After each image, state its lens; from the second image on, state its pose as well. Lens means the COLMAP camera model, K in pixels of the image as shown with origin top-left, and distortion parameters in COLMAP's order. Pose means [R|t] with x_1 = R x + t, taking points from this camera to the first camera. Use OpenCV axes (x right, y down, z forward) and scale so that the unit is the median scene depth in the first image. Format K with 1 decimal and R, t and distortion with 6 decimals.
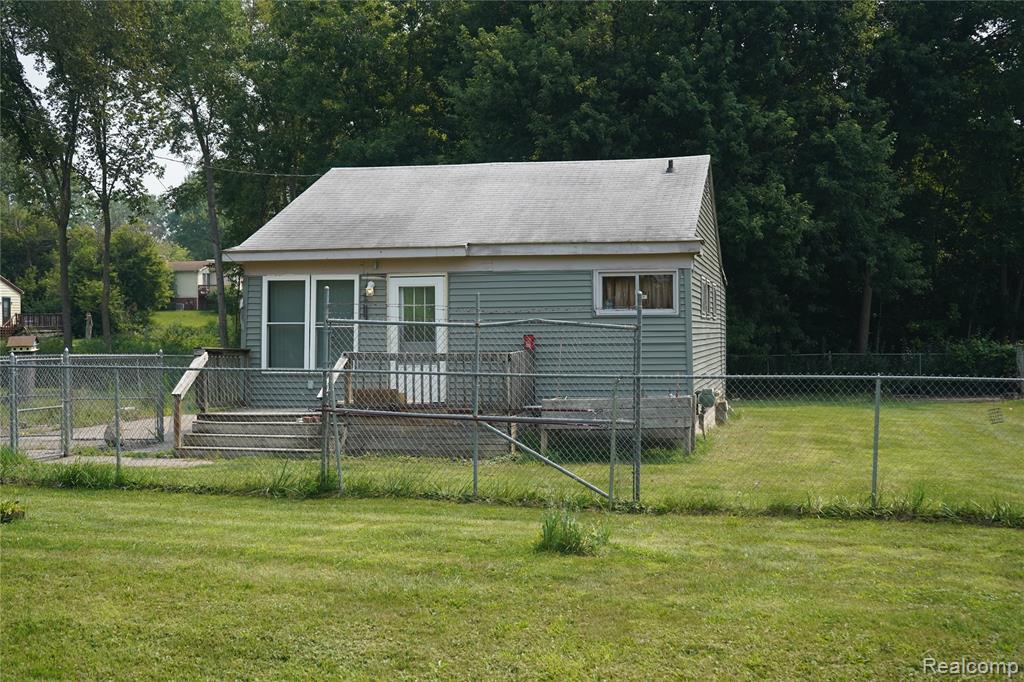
lens RADIAL K [[1284.1, 0, 510.1], [0, 1284.1, 335.6], [0, 0, 1]] dist [-0.057673, 0.000000]
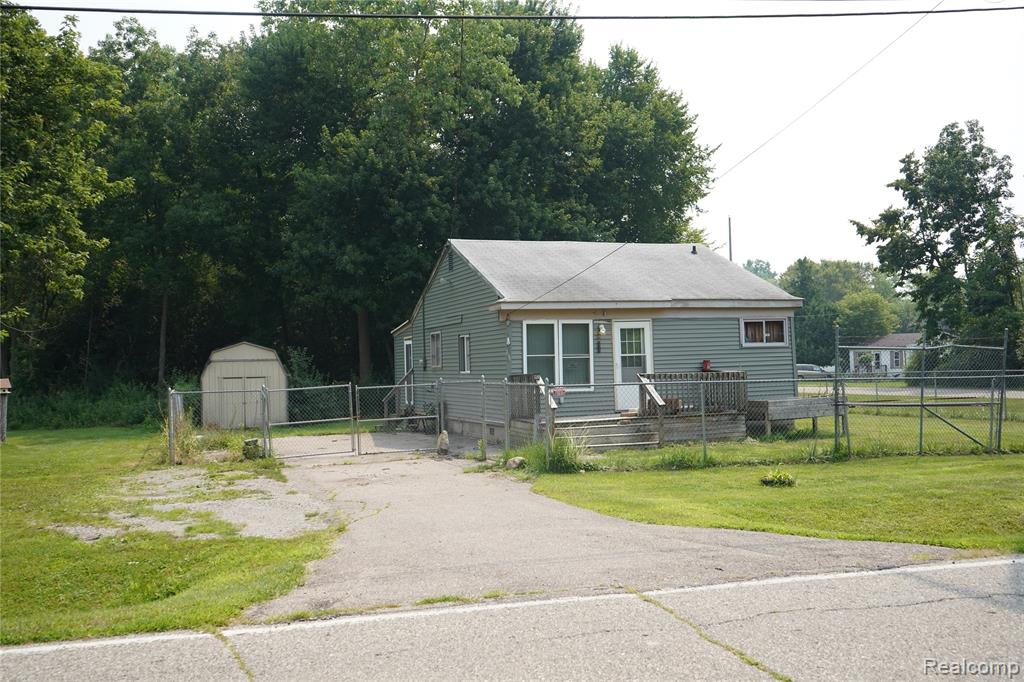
lens RADIAL K [[1023.4, 0, 507.3], [0, 1023.4, 338.1], [0, 0, 1]] dist [-0.054314, 0.000000]
pose [[0.850780, -0.003569, 0.525510, -0.784484], [0.022843, 0.999283, -0.030196, 0.003847], [-0.525026, 0.037695, 0.850251, 0.105932]]
